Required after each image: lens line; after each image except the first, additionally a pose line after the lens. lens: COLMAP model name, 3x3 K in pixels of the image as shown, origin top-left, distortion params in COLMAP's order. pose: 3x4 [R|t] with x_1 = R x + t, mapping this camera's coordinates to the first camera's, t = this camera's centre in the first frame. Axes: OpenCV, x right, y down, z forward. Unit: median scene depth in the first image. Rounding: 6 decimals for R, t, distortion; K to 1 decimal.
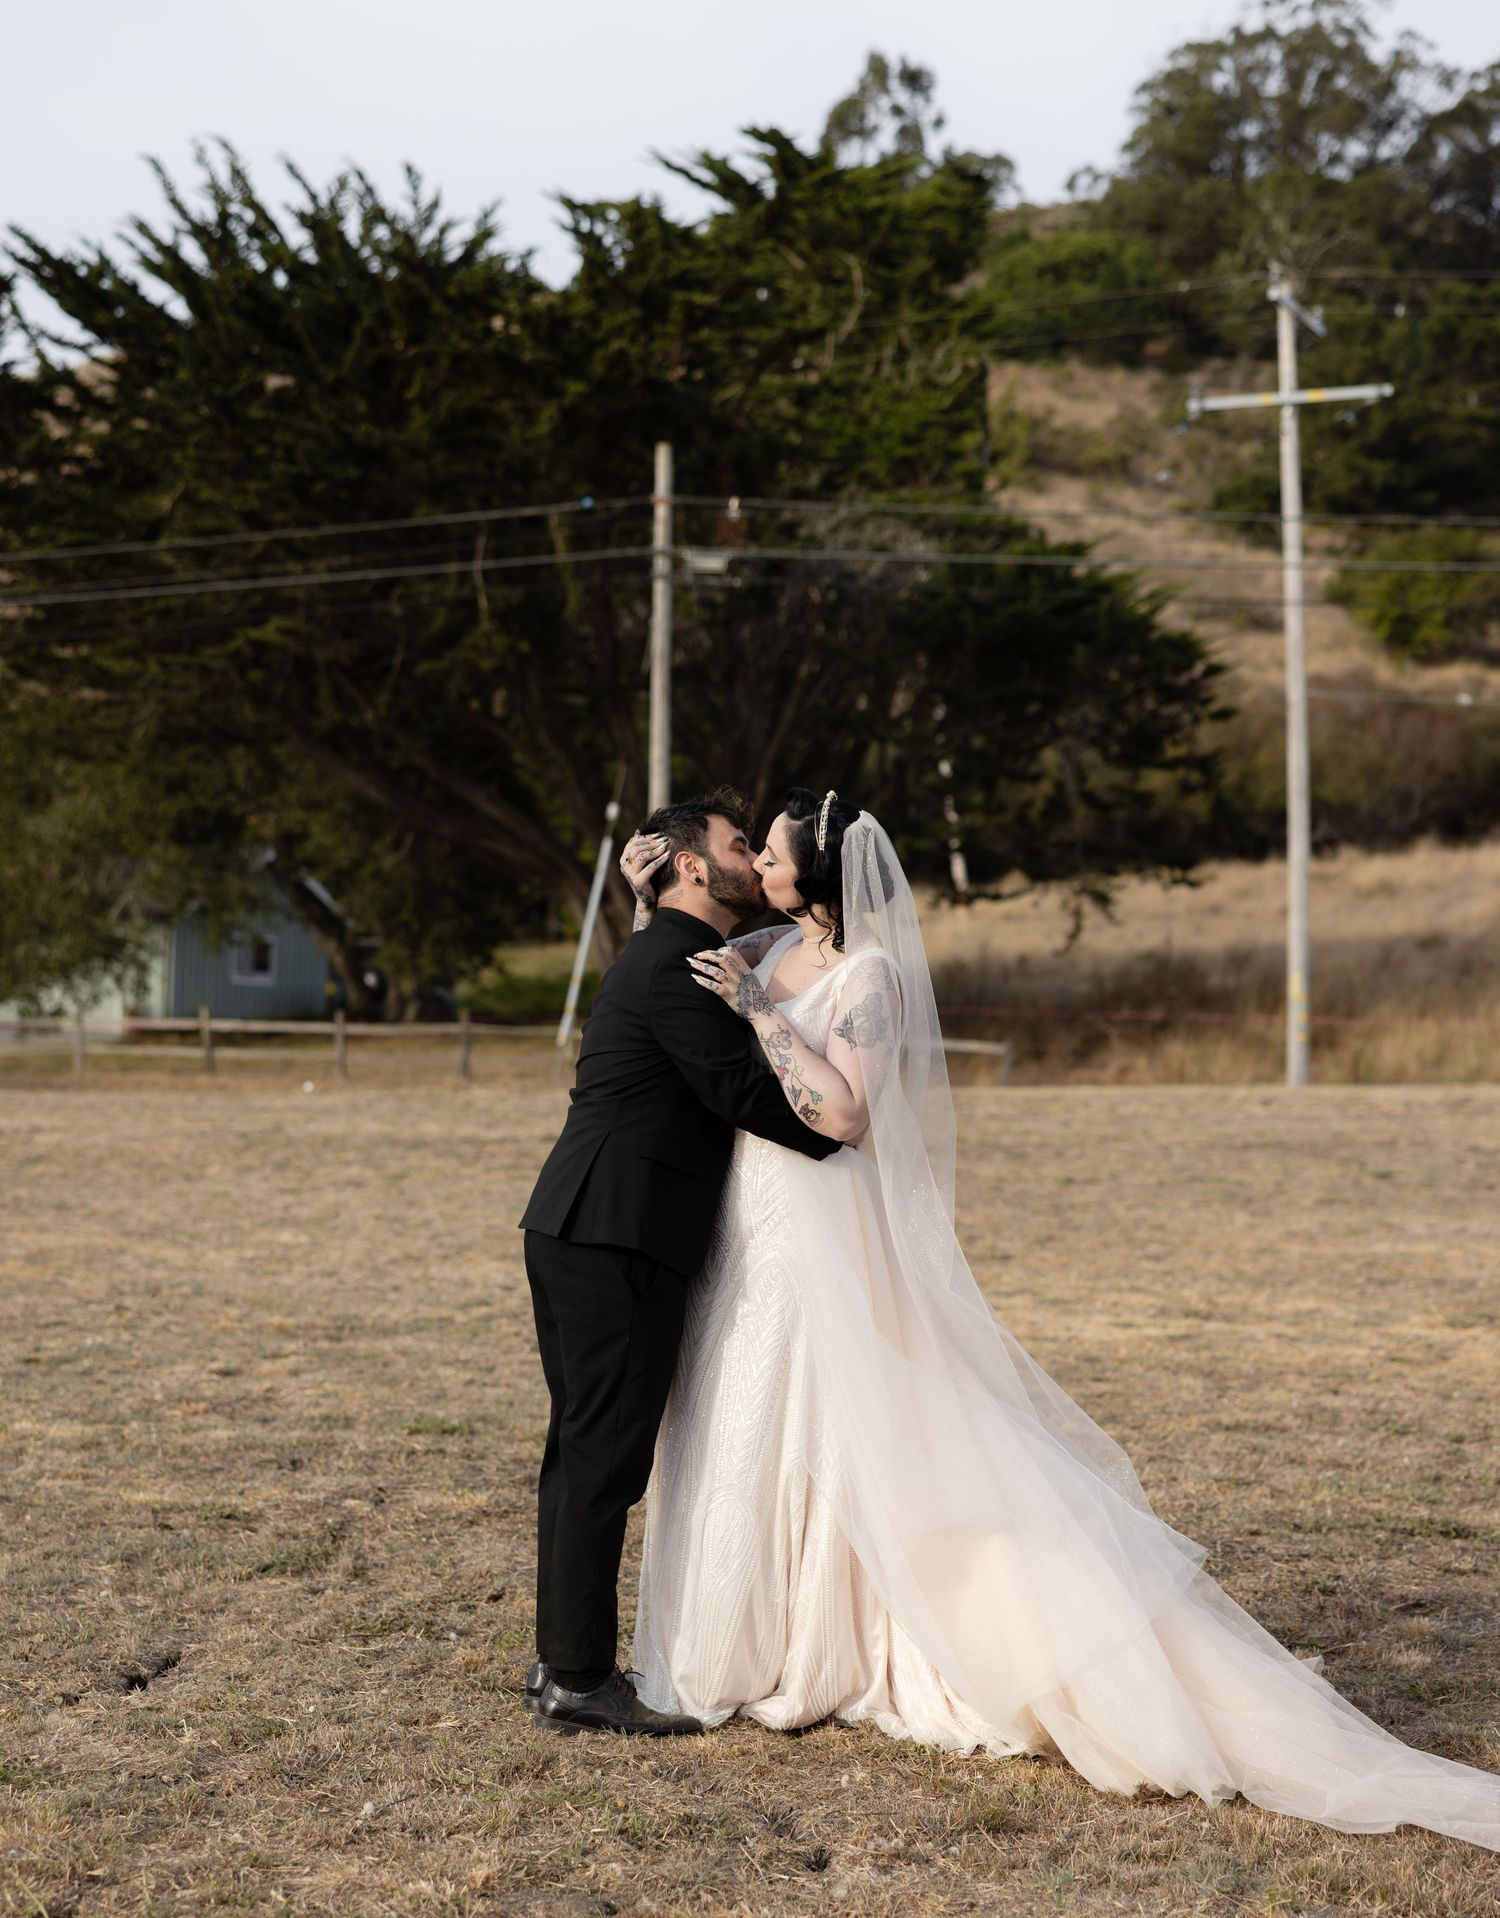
lens RADIAL K [[3995.6, 0, 758.5], [0, 3995.6, 1099.6], [0, 0, 1]] dist [0.040000, 0.000000]
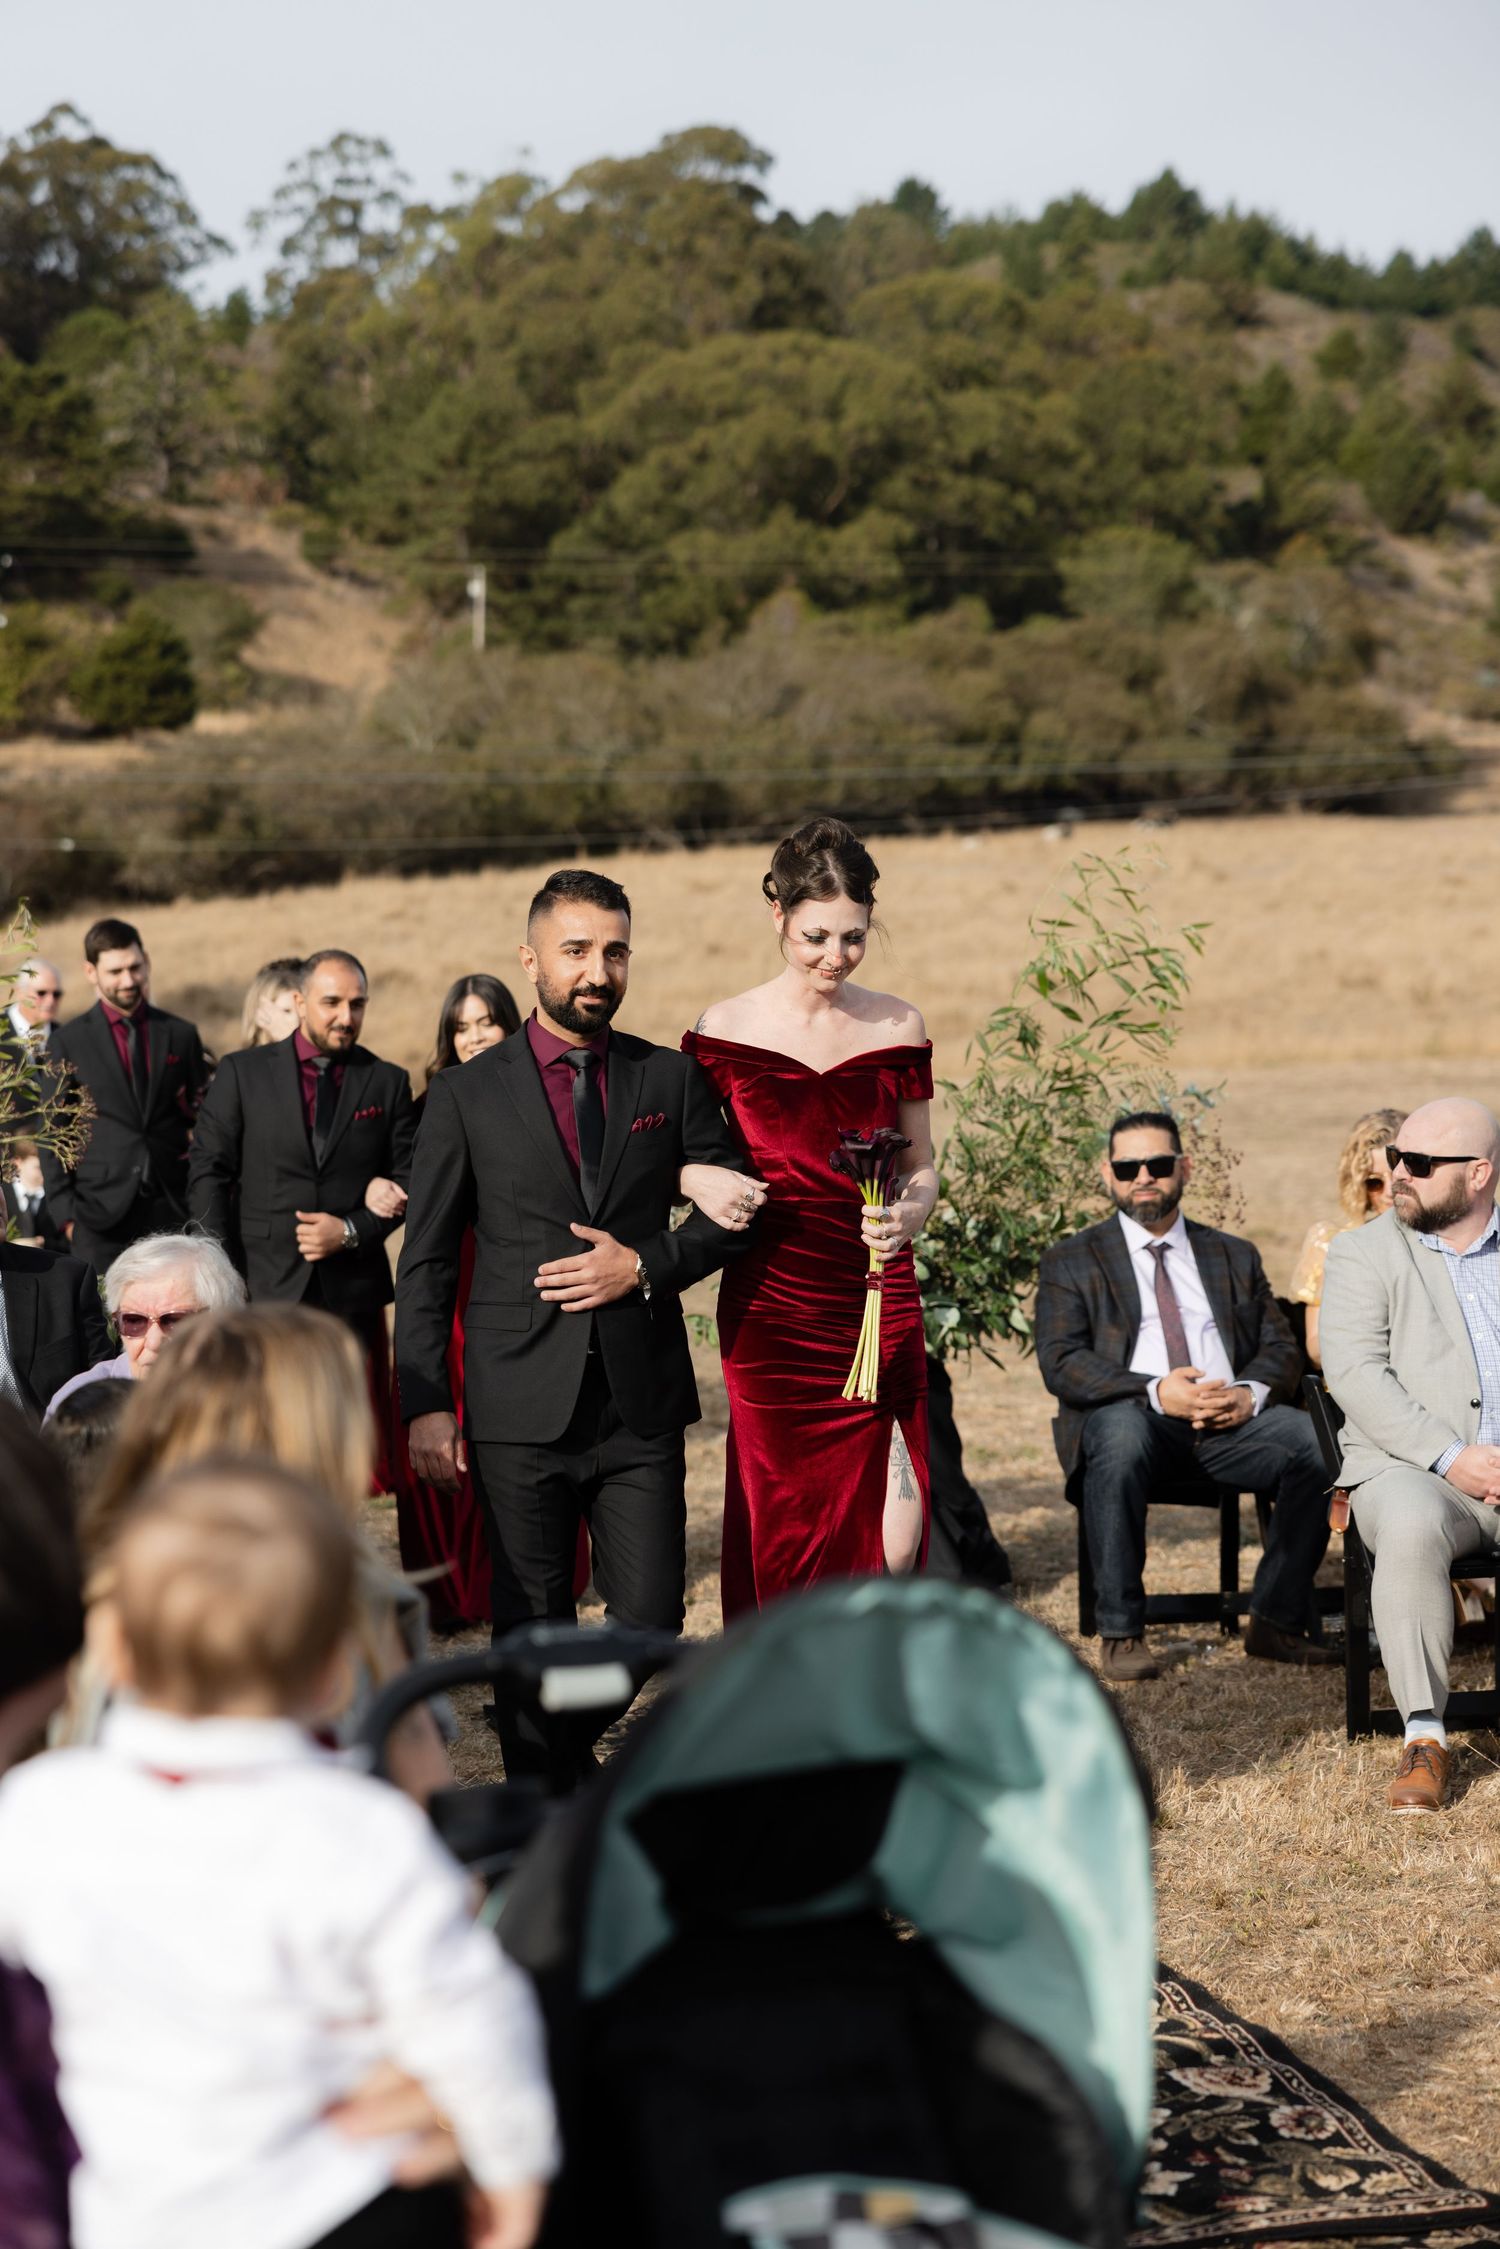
lens RADIAL K [[4577.1, 0, 748.1], [0, 4577.1, 1121.7], [0, 0, 1]] dist [0.090732, 0.000000]
pose [[0.945465, -0.040081, 0.323248, -0.106410], [0.043562, 0.999044, -0.003539, 0.010616], [-0.322797, 0.017427, 0.946308, -0.523253]]
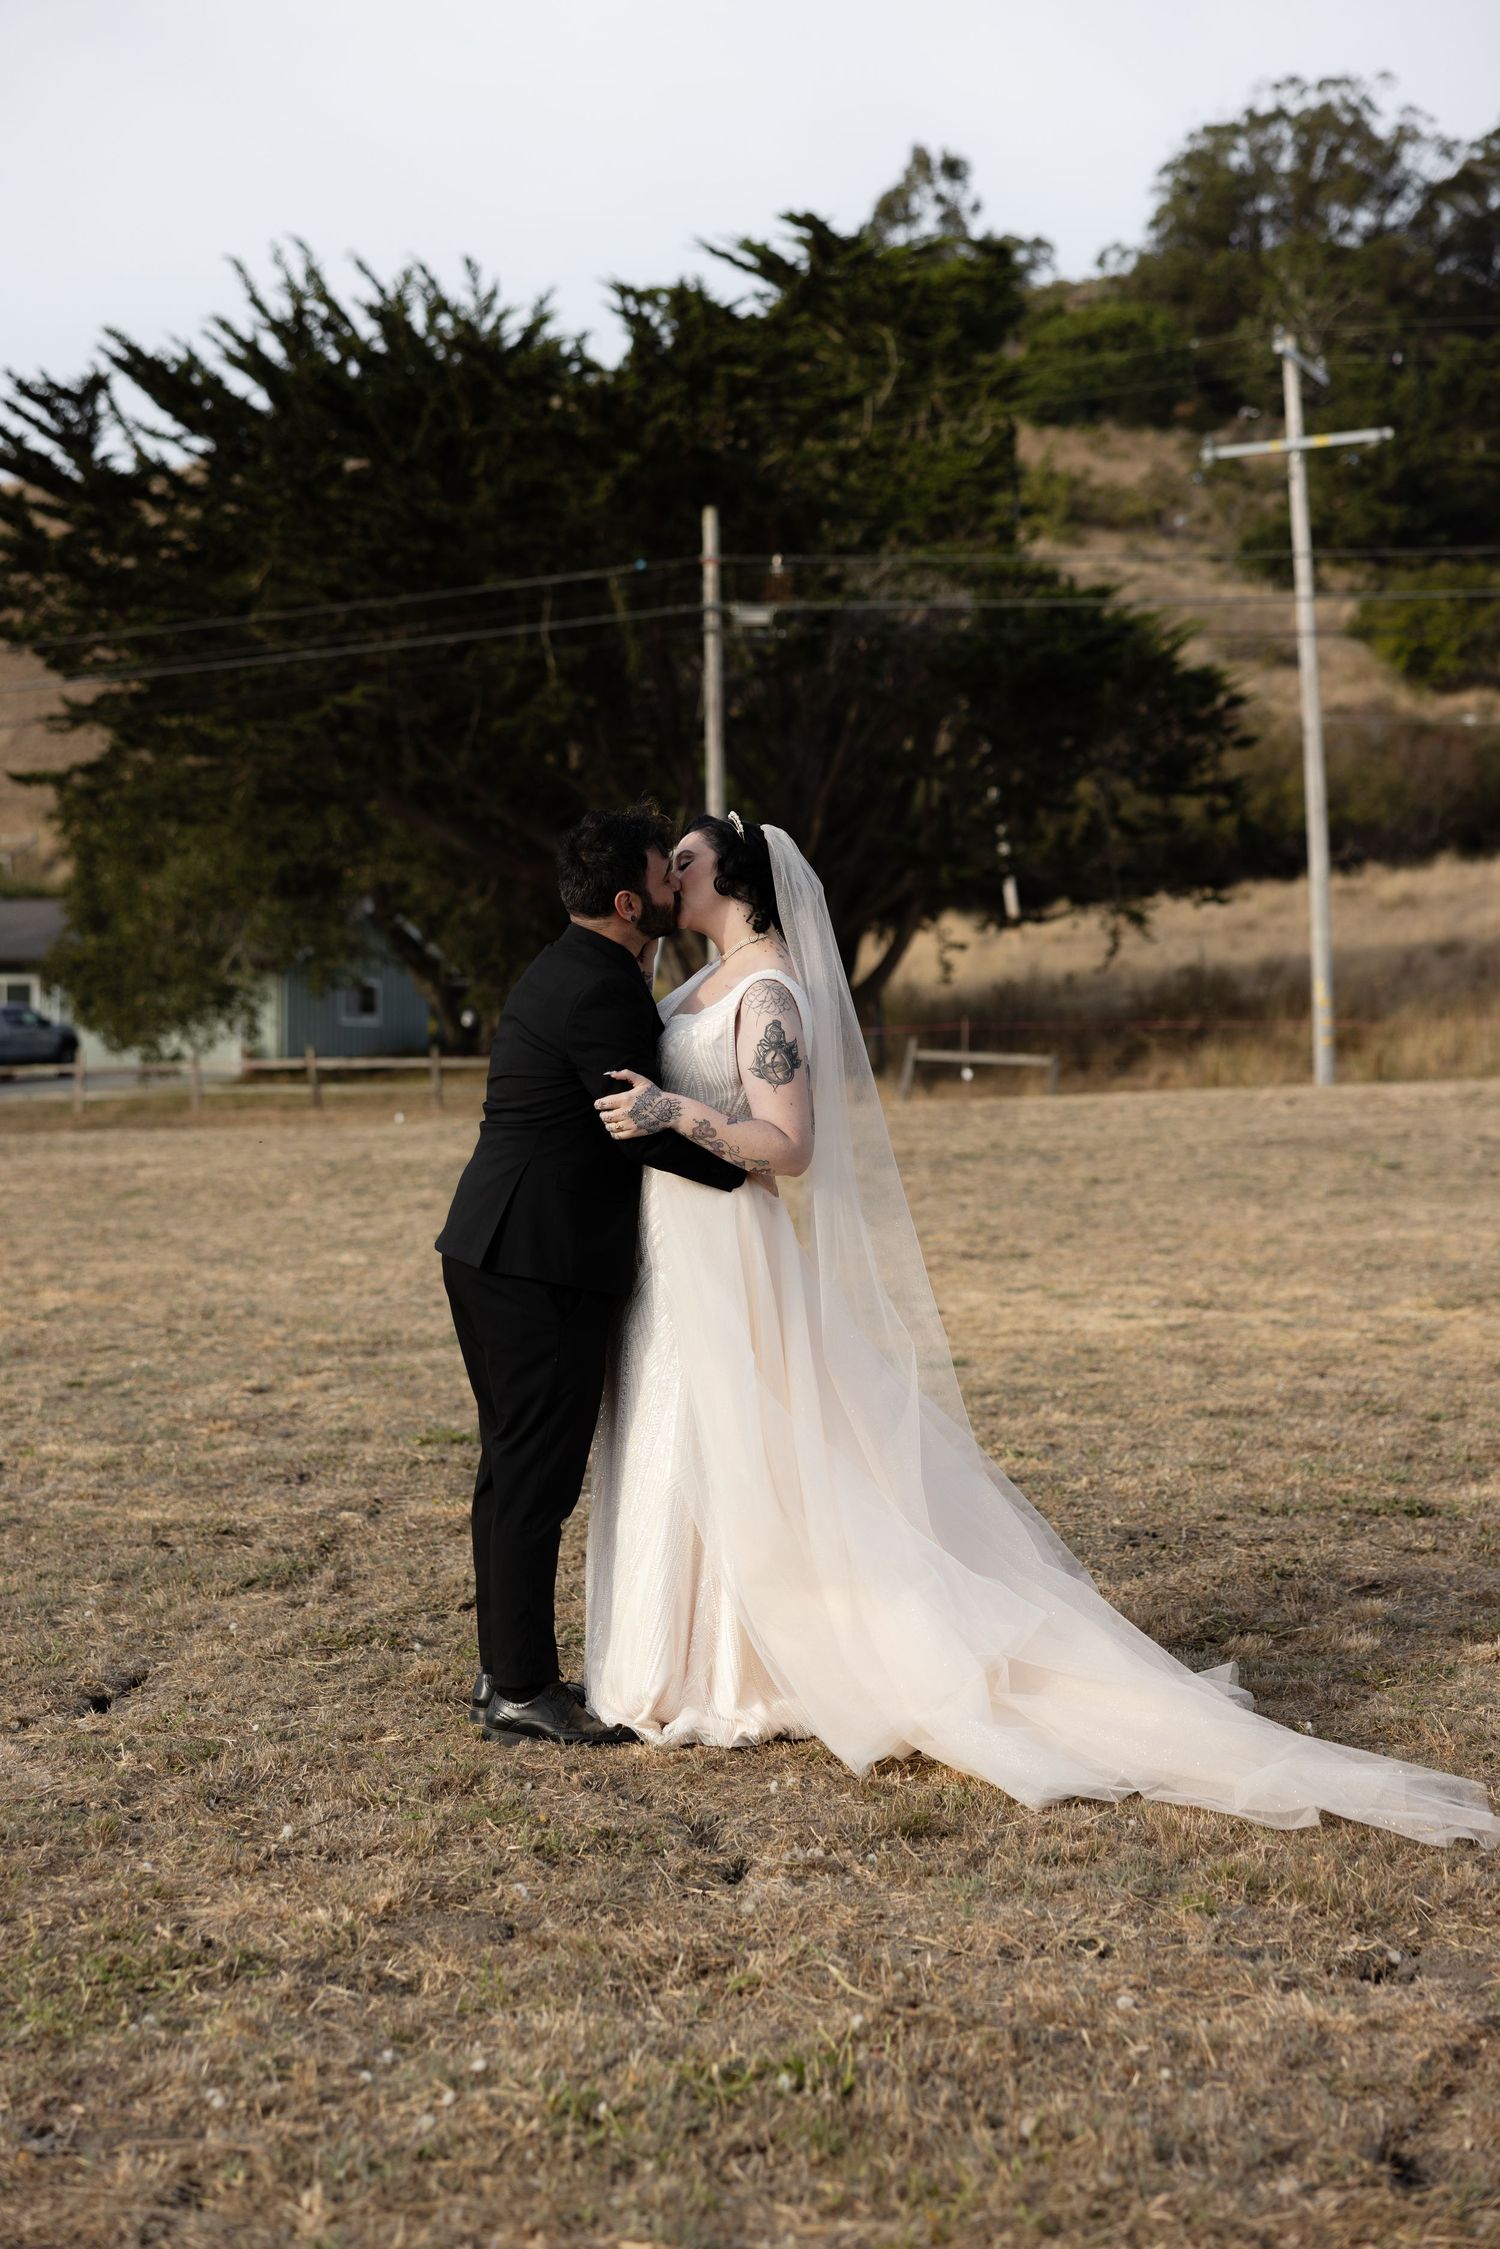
lens RADIAL K [[3672.4, 0, 762.7], [0, 3672.4, 1129.4], [0, 0, 1]] dist [0.042322, 0.000000]
pose [[0.999195, -0.033053, -0.022735, 0.005644], [0.033124, 0.999447, 0.002743, 0.000477], [0.022632, -0.003494, 0.999738, 0.010493]]
